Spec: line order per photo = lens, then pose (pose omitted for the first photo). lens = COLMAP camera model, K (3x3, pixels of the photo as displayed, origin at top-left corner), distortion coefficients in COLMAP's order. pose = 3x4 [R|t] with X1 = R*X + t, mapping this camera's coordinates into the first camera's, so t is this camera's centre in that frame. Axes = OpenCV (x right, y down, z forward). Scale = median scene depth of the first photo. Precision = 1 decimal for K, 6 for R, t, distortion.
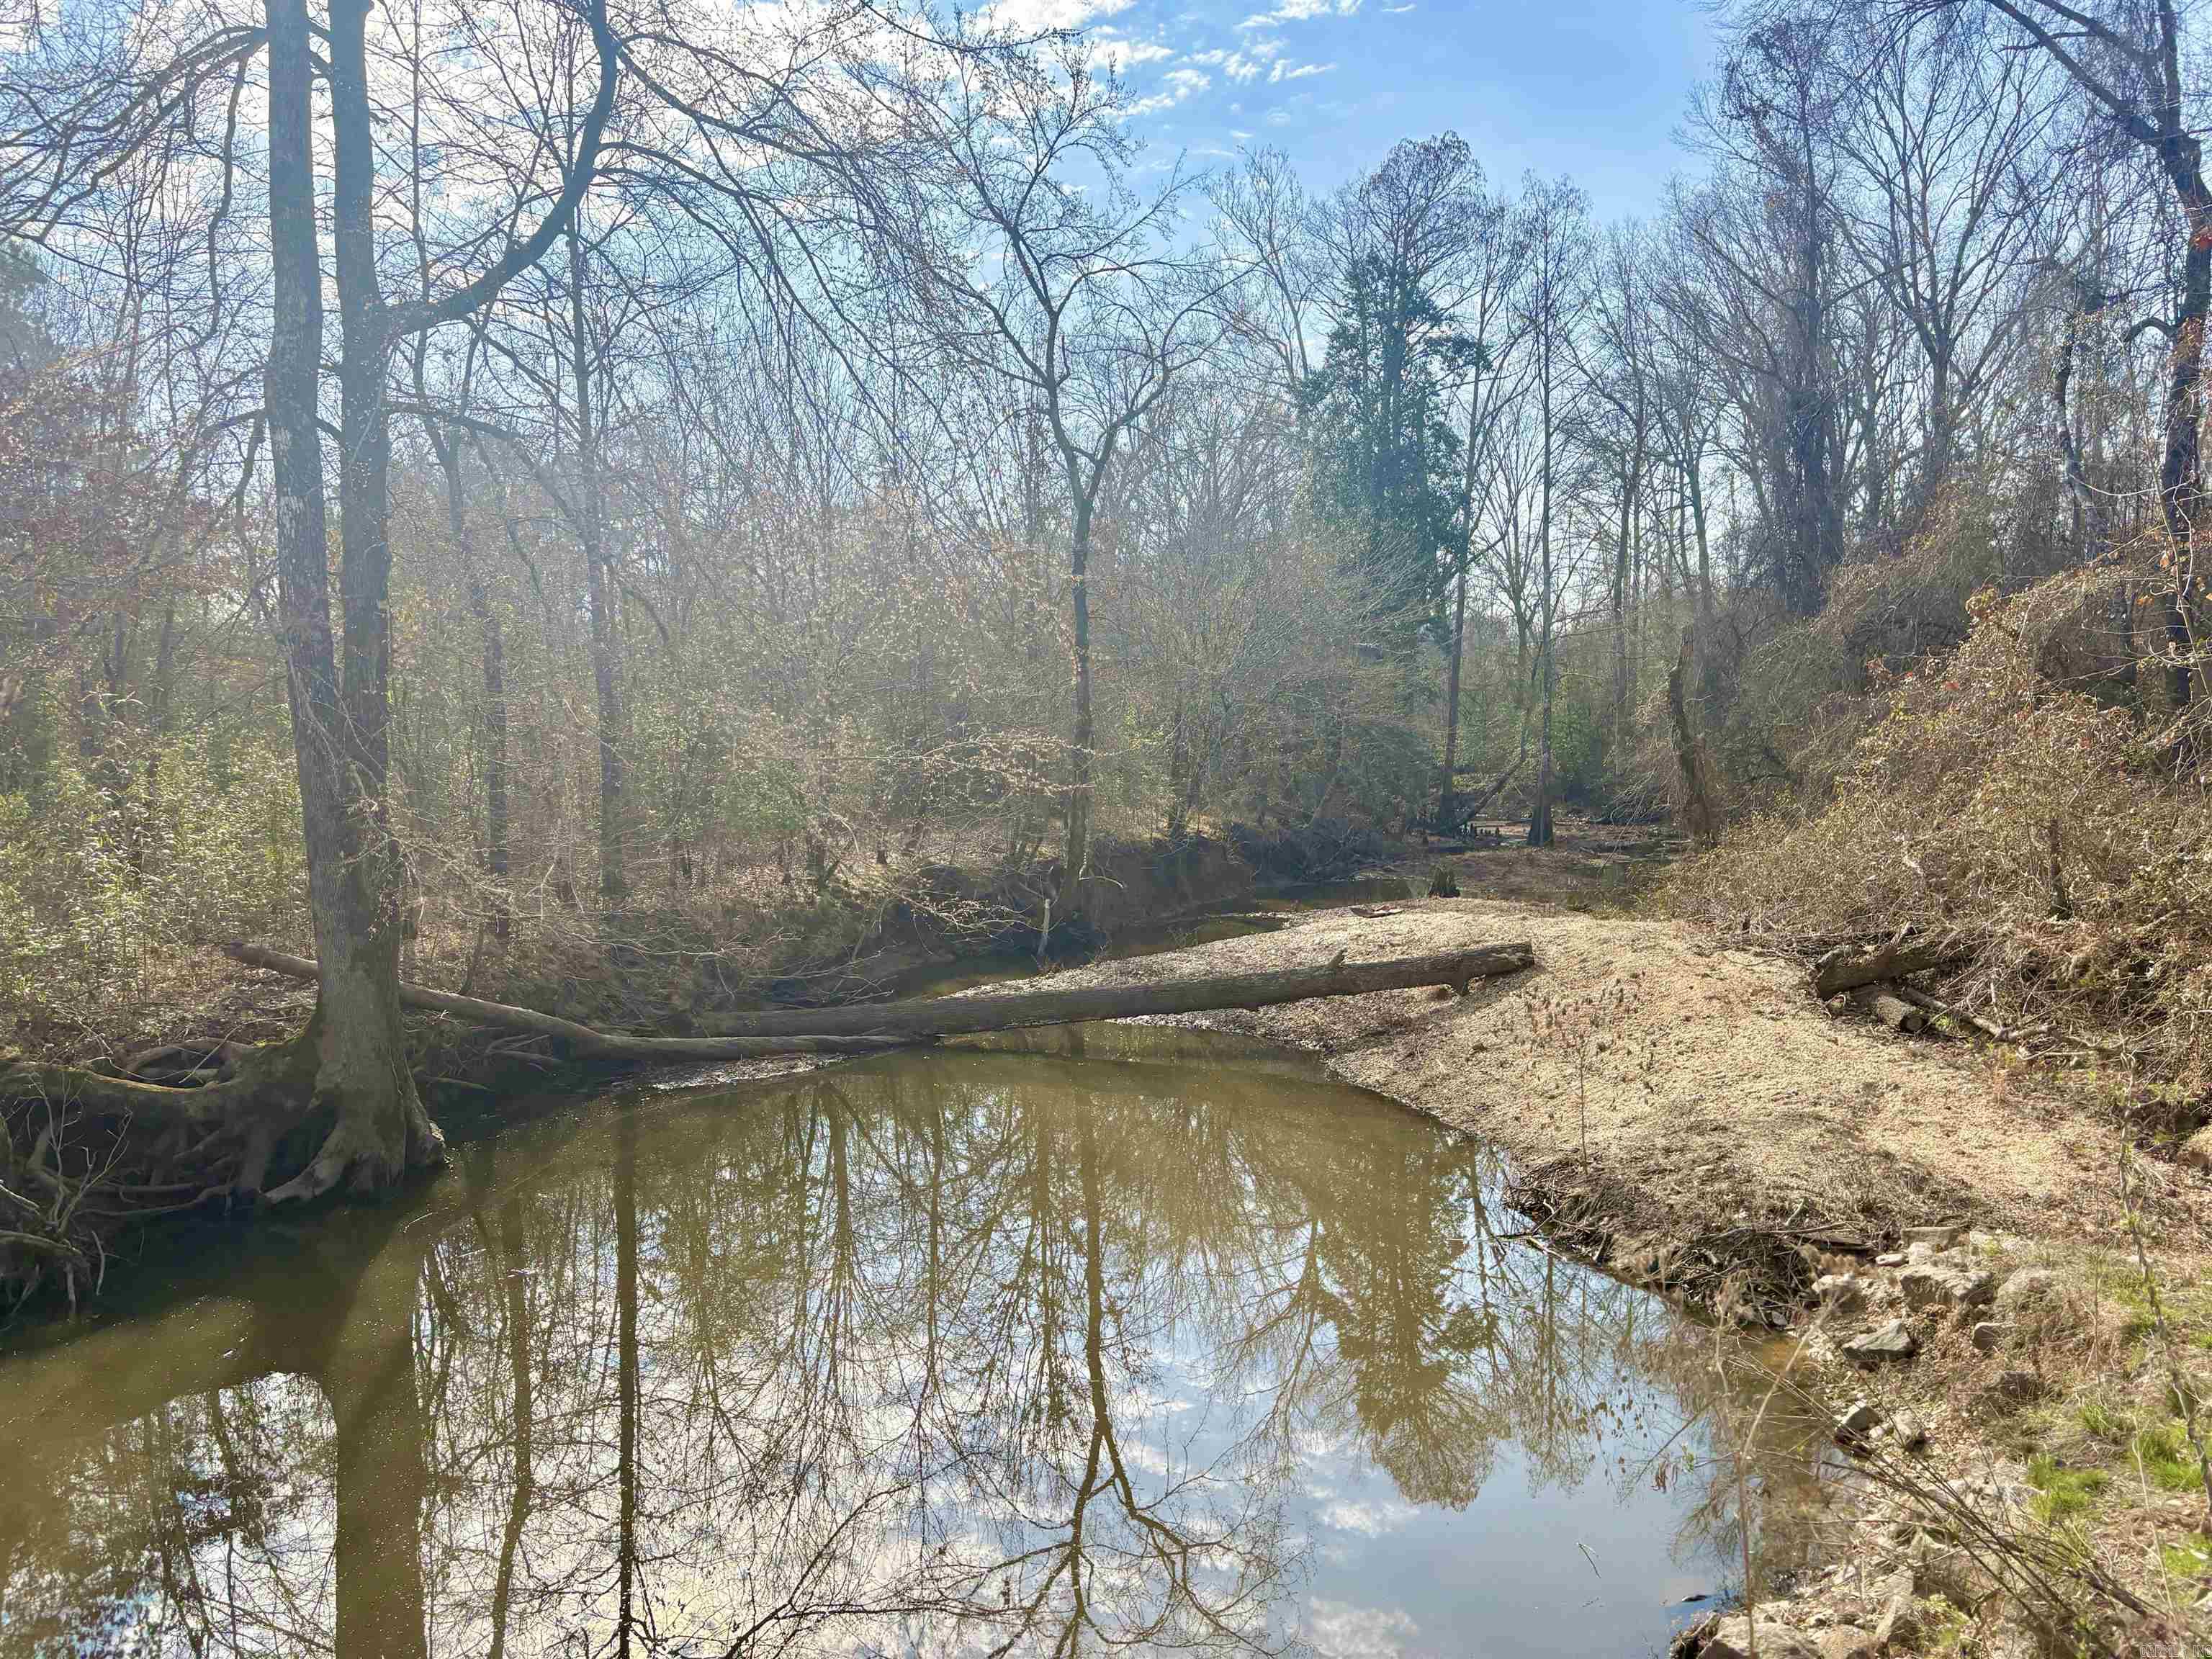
lens RADIAL K [[1648.2, 0, 1106.0], [0, 1648.2, 829.5], [0, 0, 1]] dist [0.057306, -0.055976]
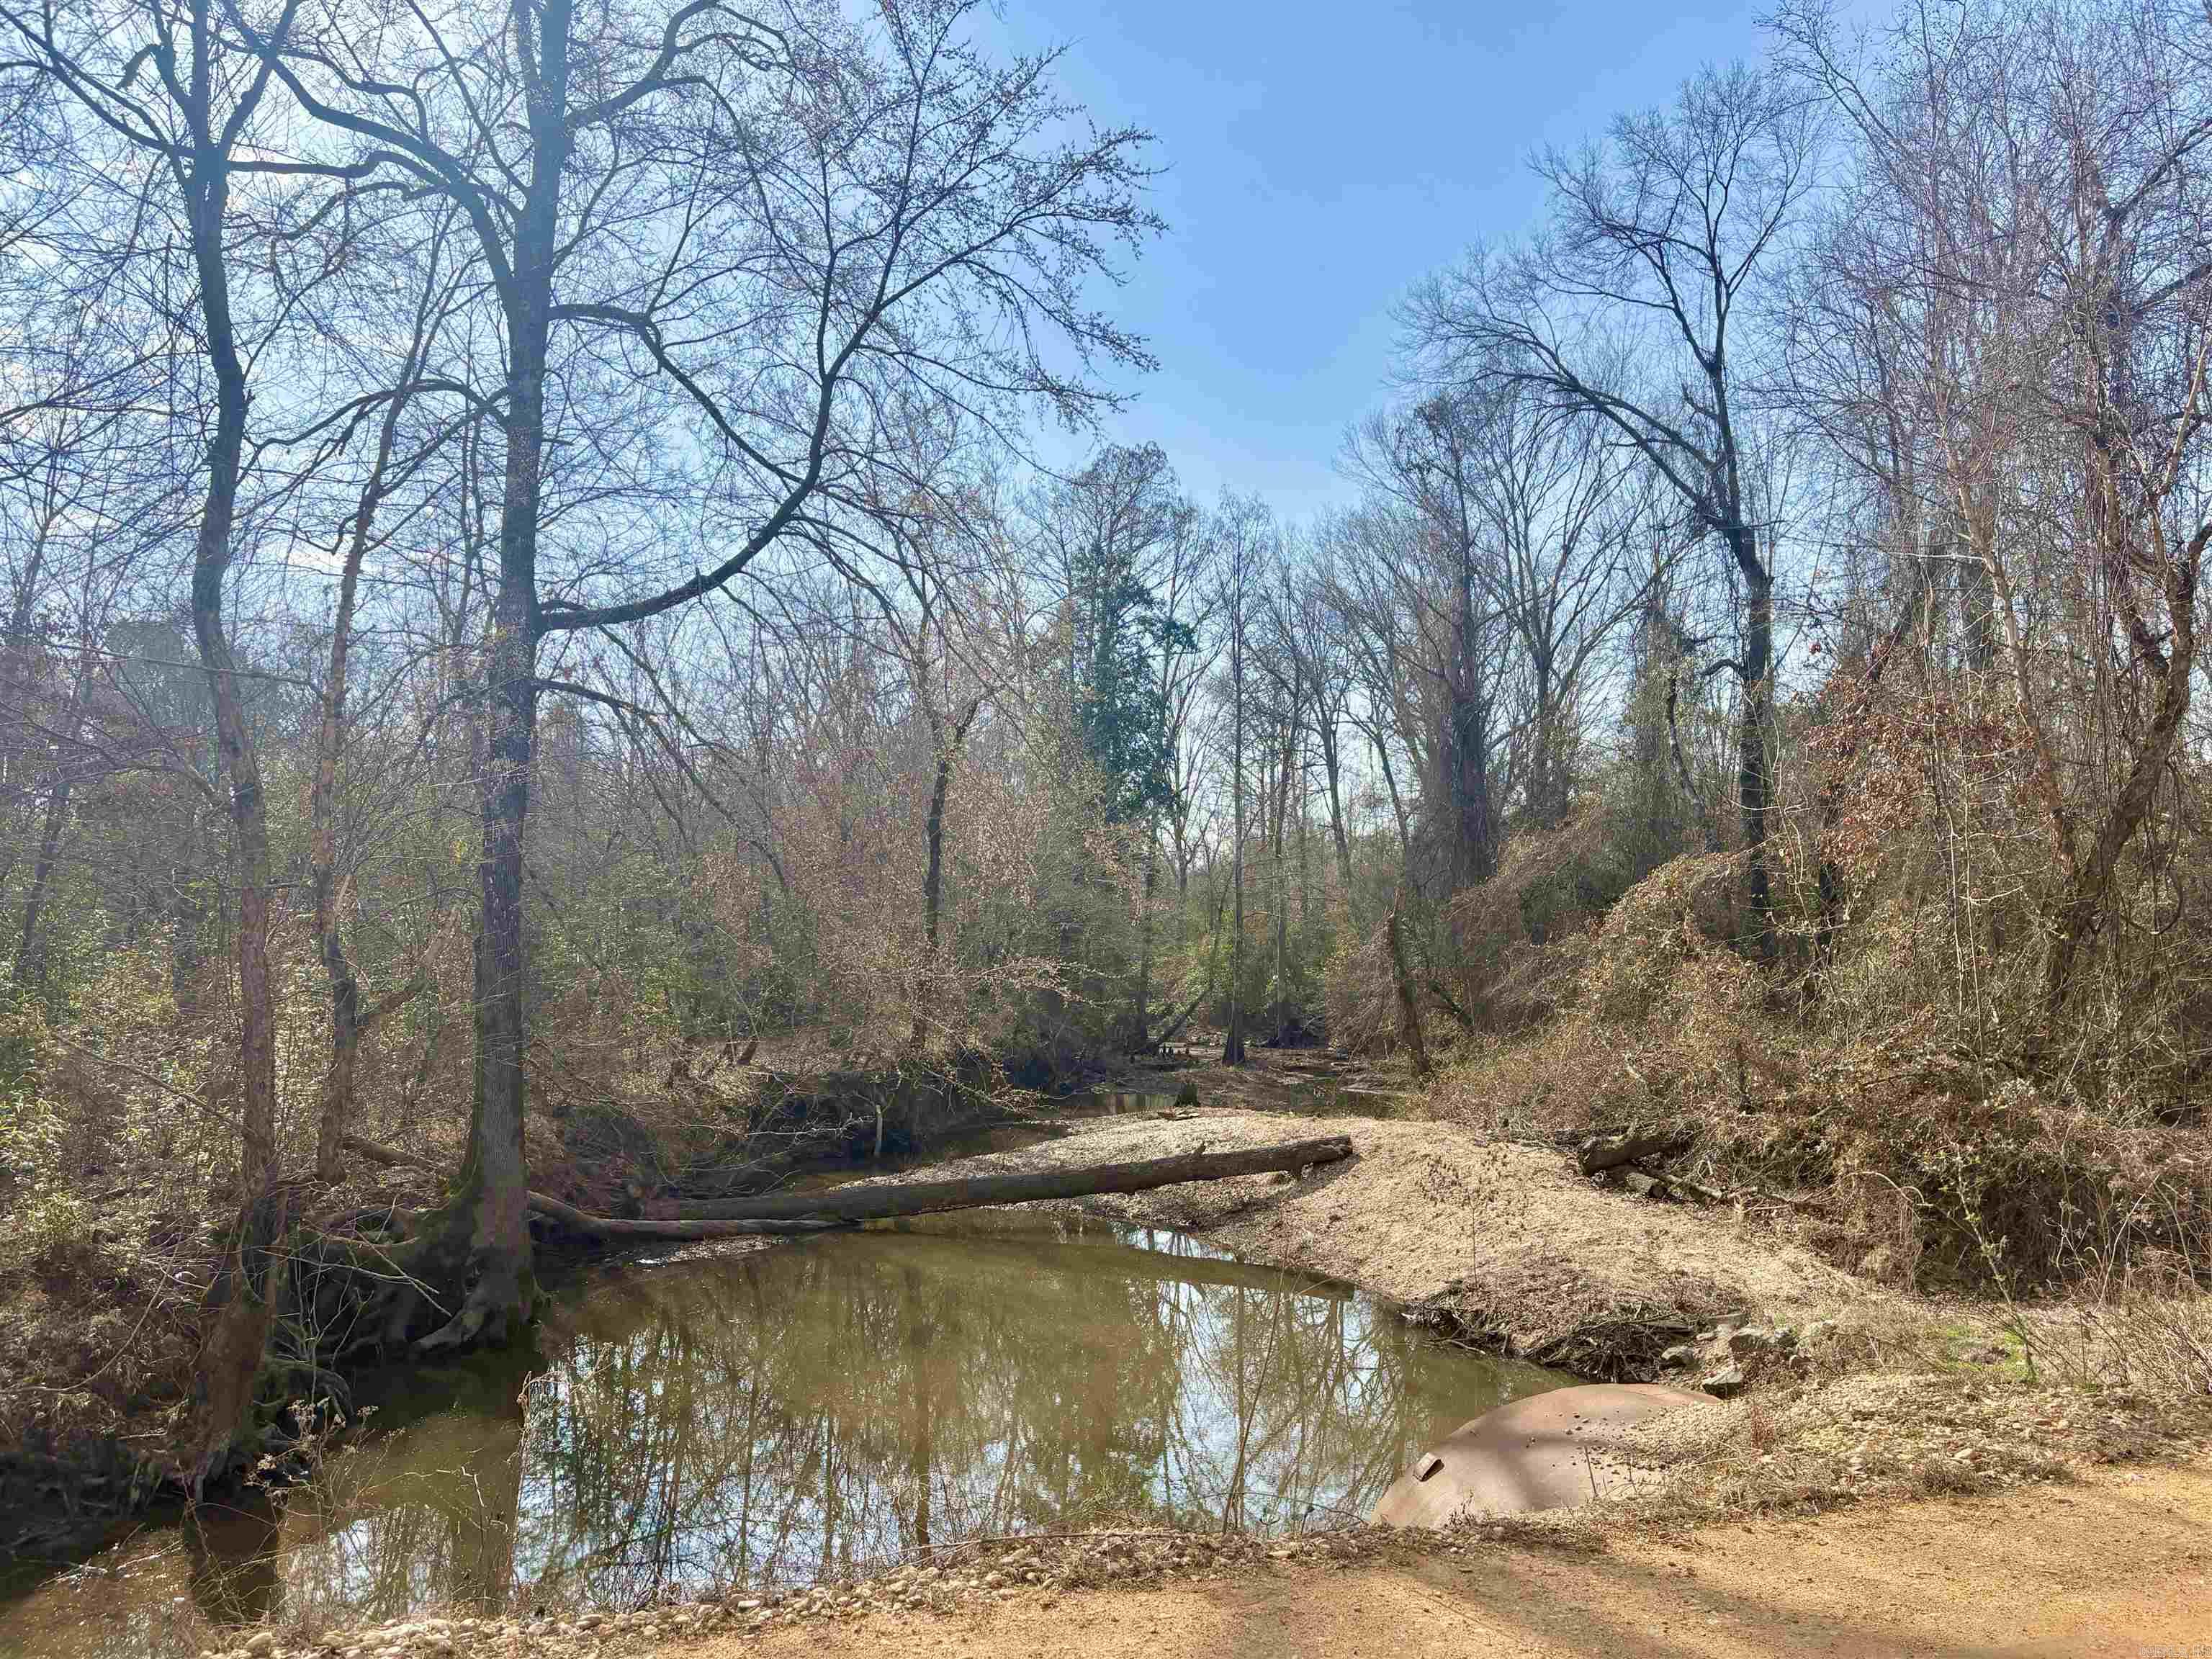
lens RADIAL K [[1641.3, 0, 1106.0], [0, 1641.3, 829.5], [0, 0, 1]] dist [0.062038, -0.105945]
pose [[0.973152, 0.043862, 0.225945, -0.211330], [-0.013072, 0.990622, -0.136003, 0.010243], [-0.229792, 0.129399, 0.964599, -0.185390]]
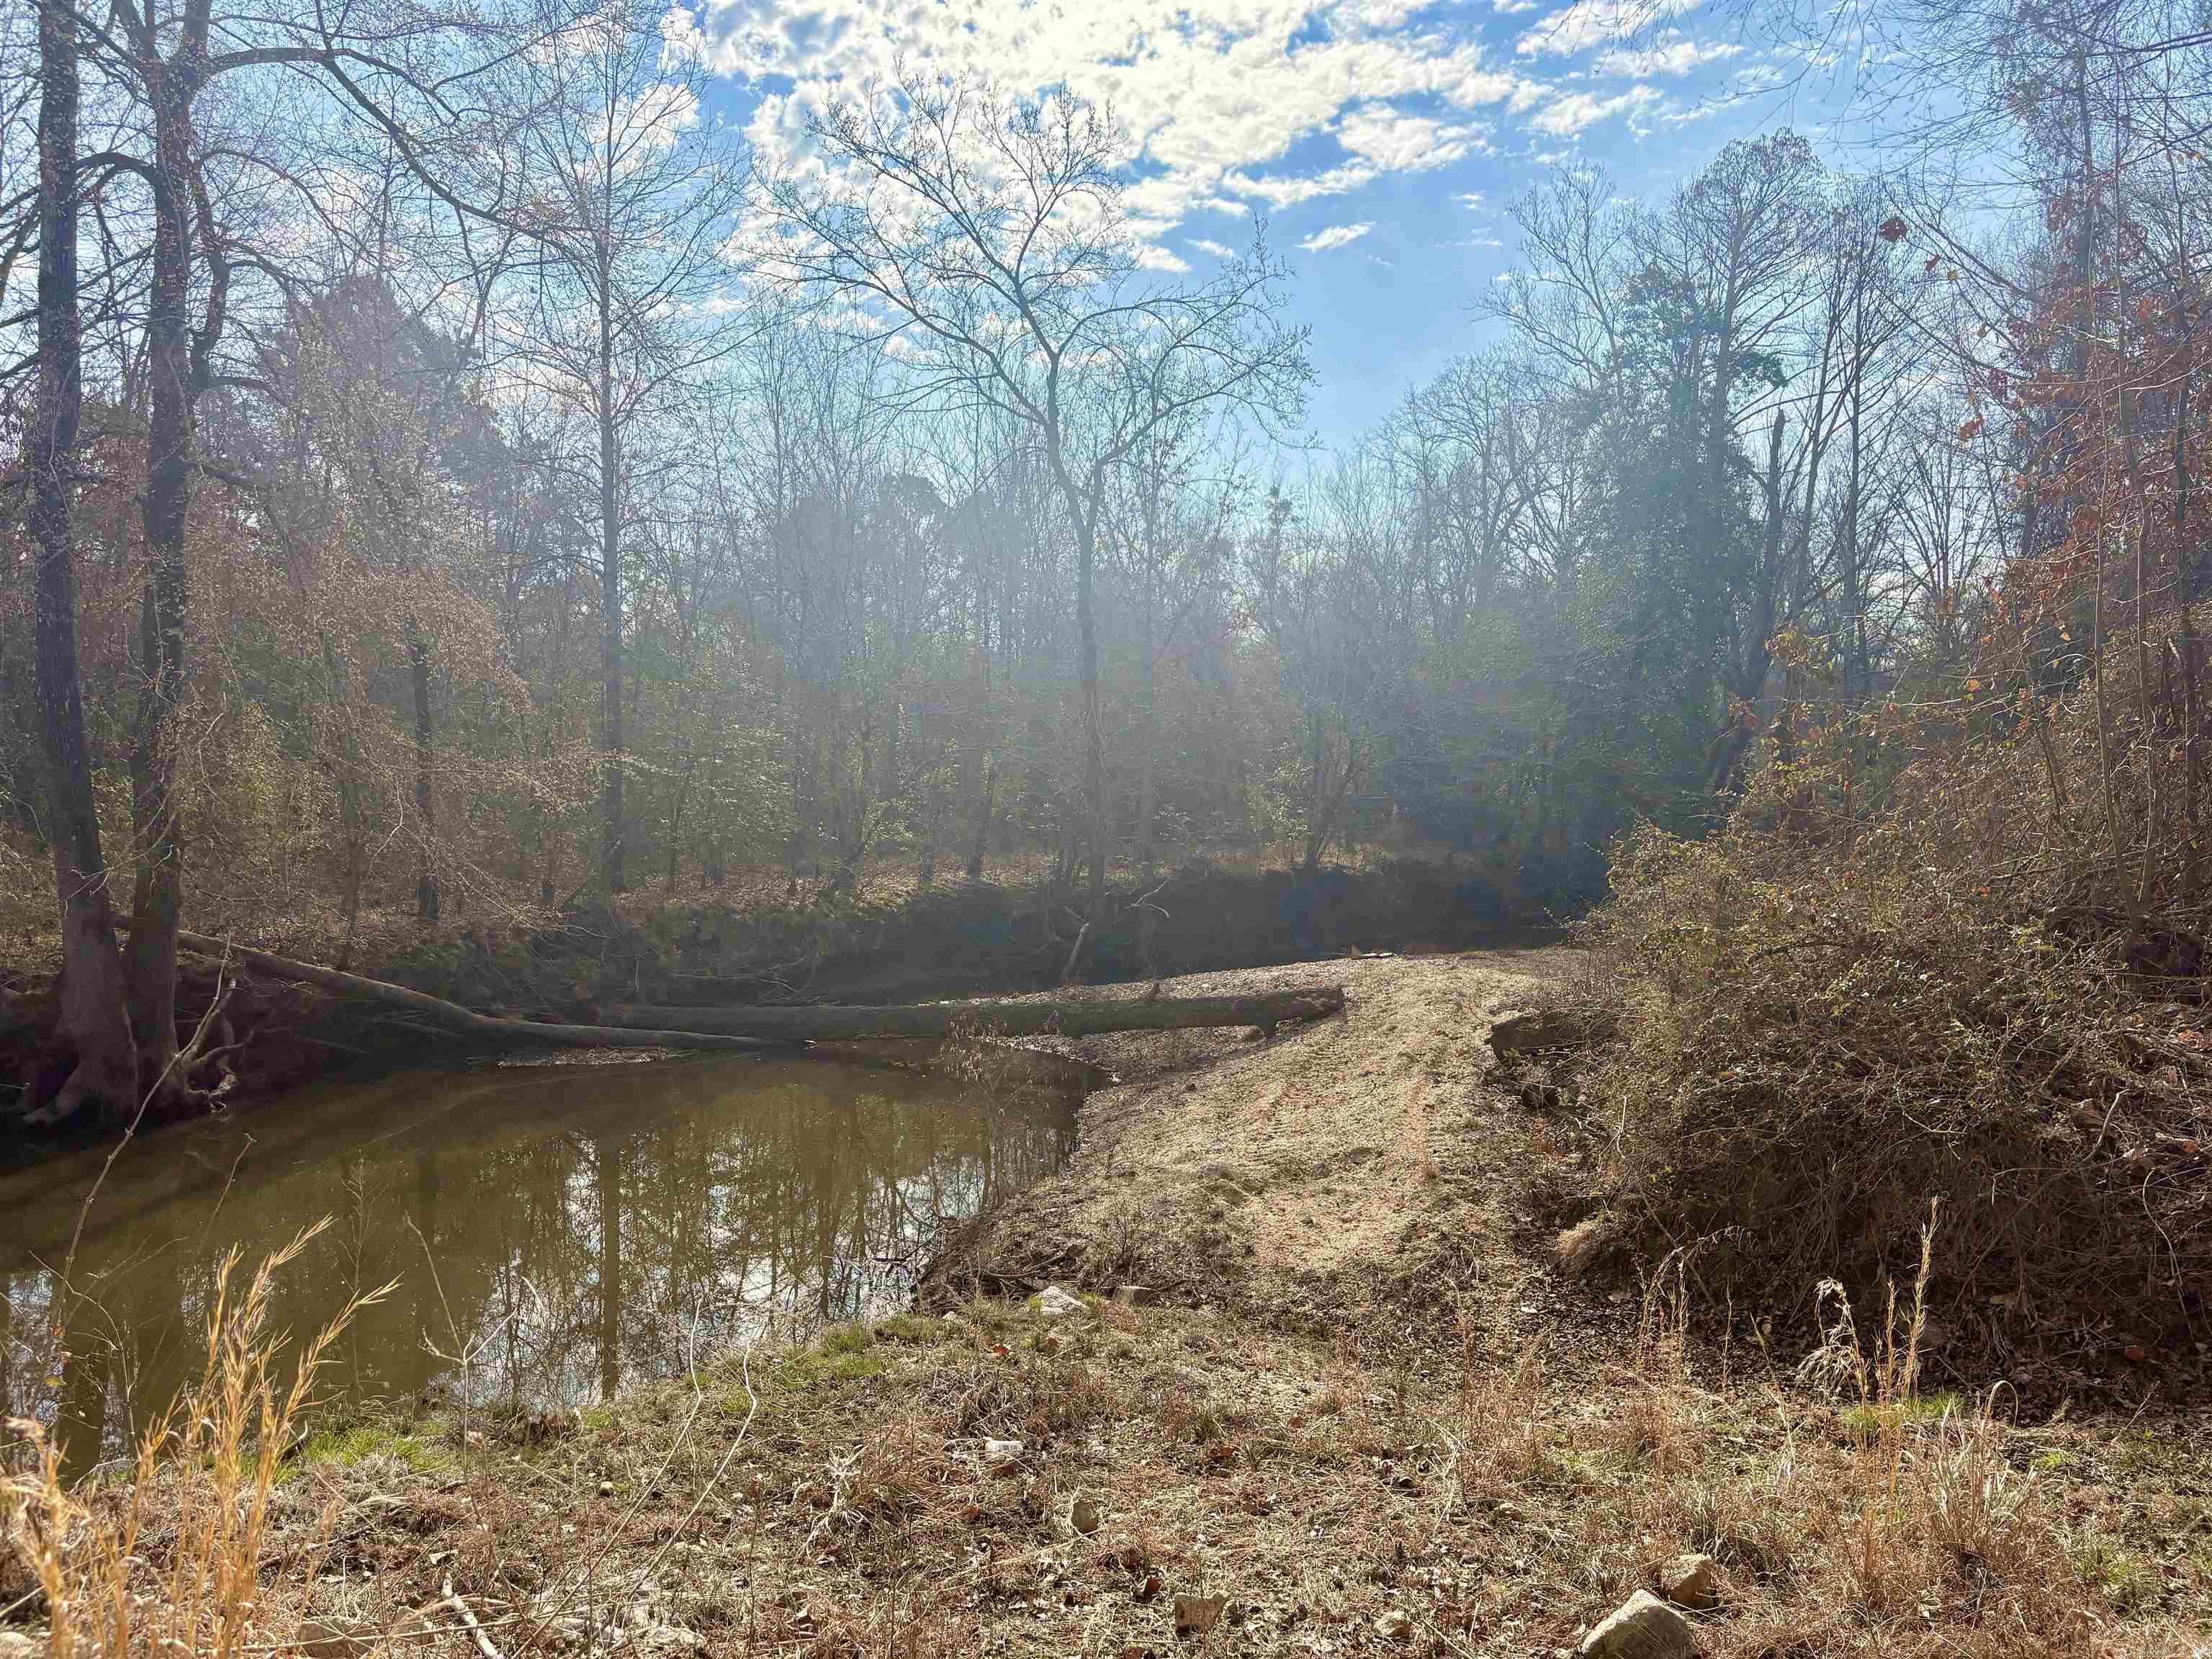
lens RADIAL K [[1636.0, 0, 1118.0], [0, 1636.0, 833.9], [0, 0, 1]] dist [0.043451, -0.064193]
pose [[0.954269, 0.037104, -0.296638, 0.411233], [-0.041043, 0.999132, -0.007060, -0.009585], [0.296118, 0.018912, 0.954964, 0.048042]]
